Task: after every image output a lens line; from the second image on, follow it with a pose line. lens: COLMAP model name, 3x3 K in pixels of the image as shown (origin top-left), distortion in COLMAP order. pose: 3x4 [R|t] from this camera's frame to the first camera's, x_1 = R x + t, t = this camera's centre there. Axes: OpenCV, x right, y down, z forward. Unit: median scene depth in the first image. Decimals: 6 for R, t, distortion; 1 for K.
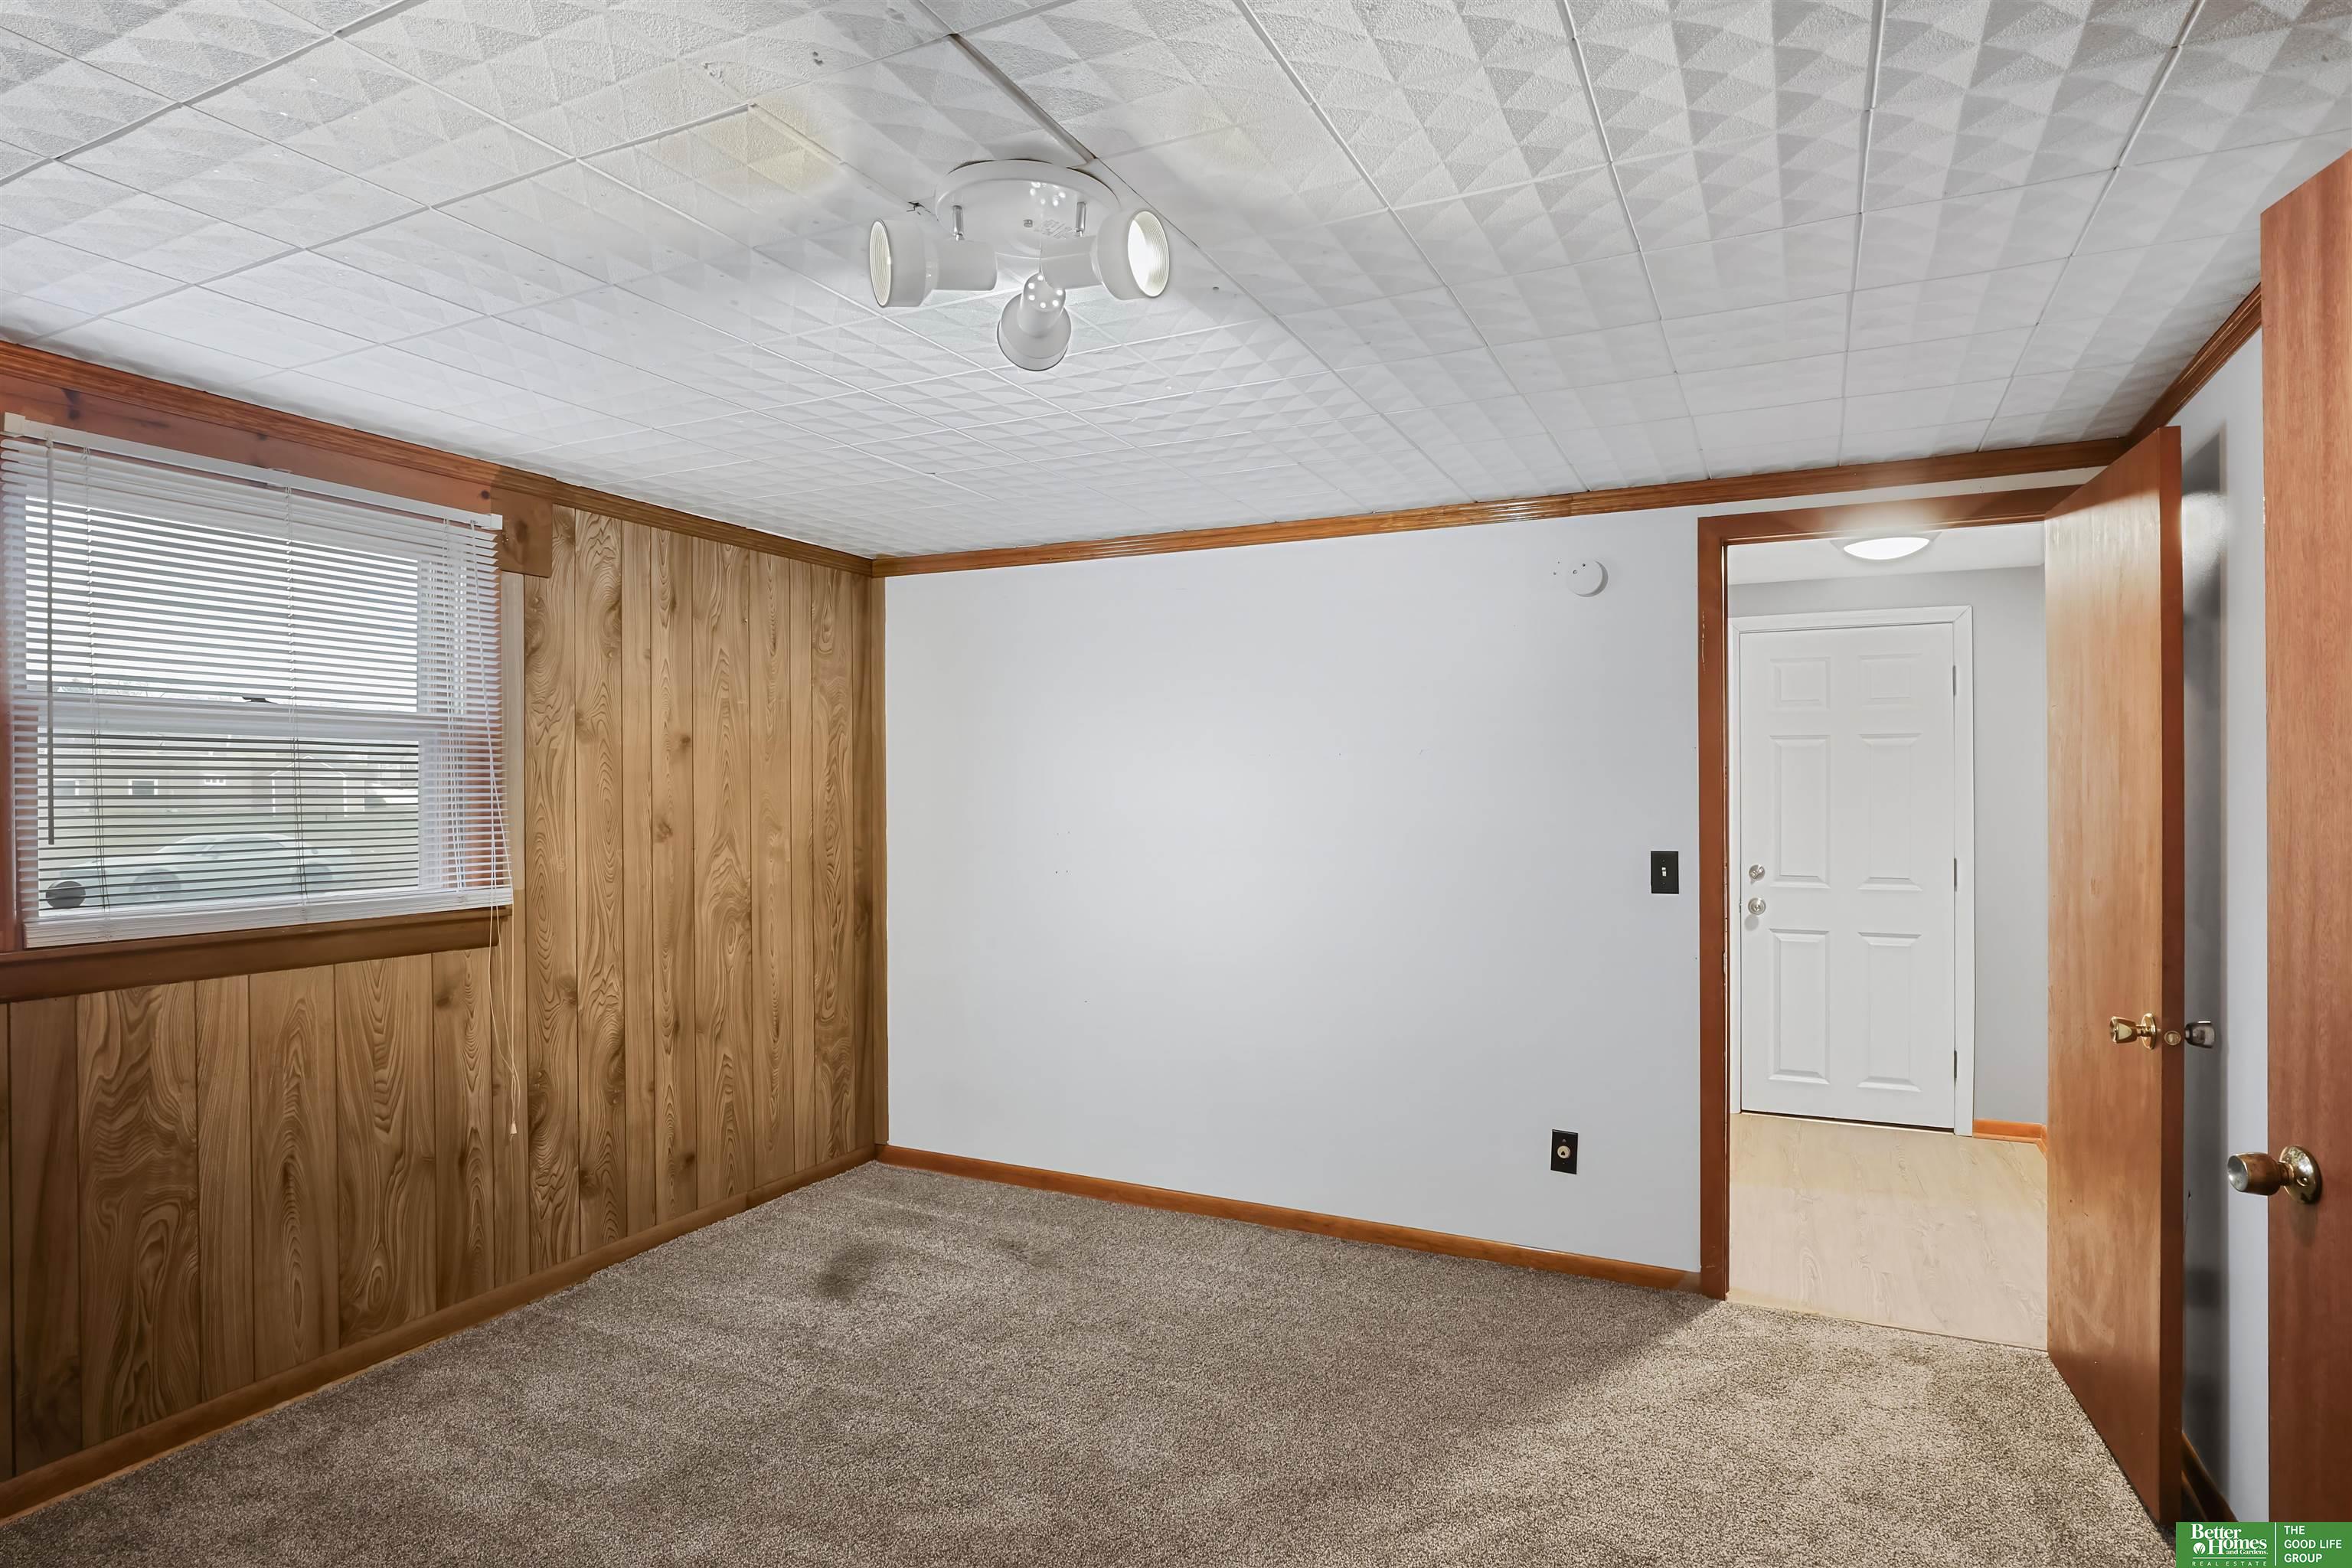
lens RADIAL K [[1249.9, 0, 1184.1], [0, 1249.9, 800.1], [0, 0, 1]] dist [-0.012798, 0.003717]
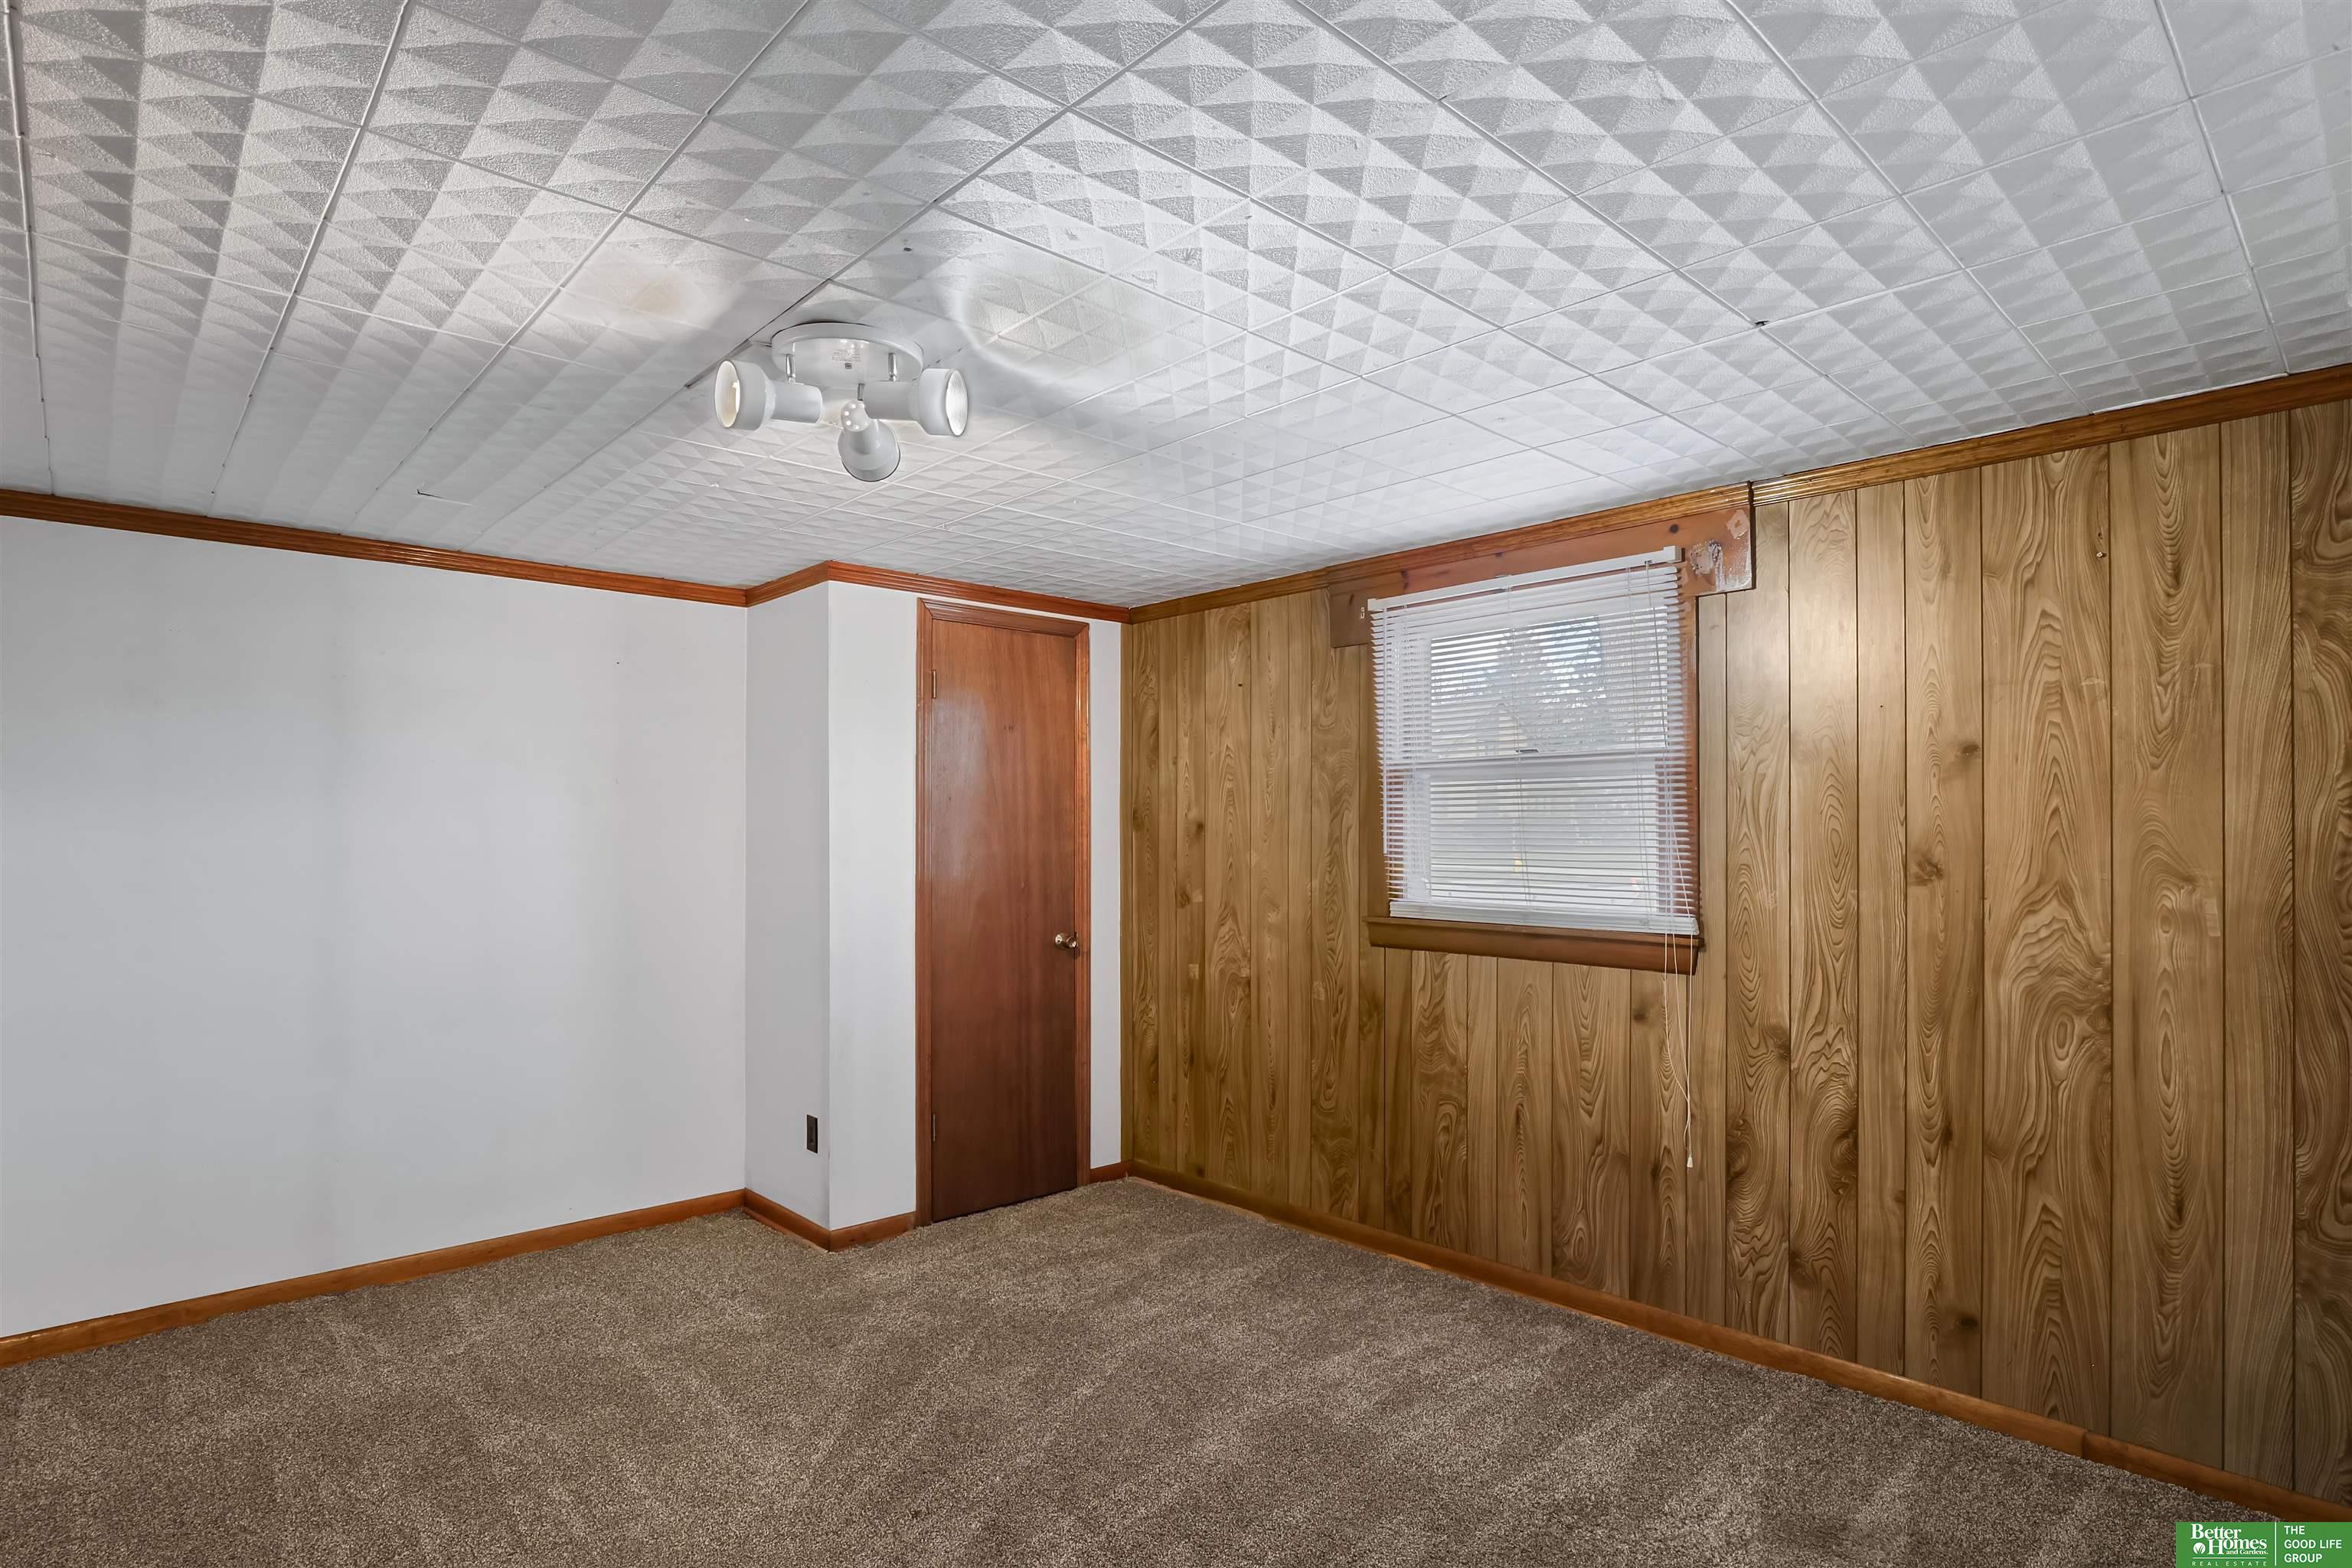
lens RADIAL K [[1281.1, 0, 1180.4], [0, 1281.1, 788.8], [0, 0, 1]] dist [-0.007595, 0.002324]
pose [[-0.371414, -0.005666, -0.928450, 0.528972], [0.011803, 0.999872, -0.010823, -0.024901], [0.928392, -0.014978, -0.371300, 0.957474]]
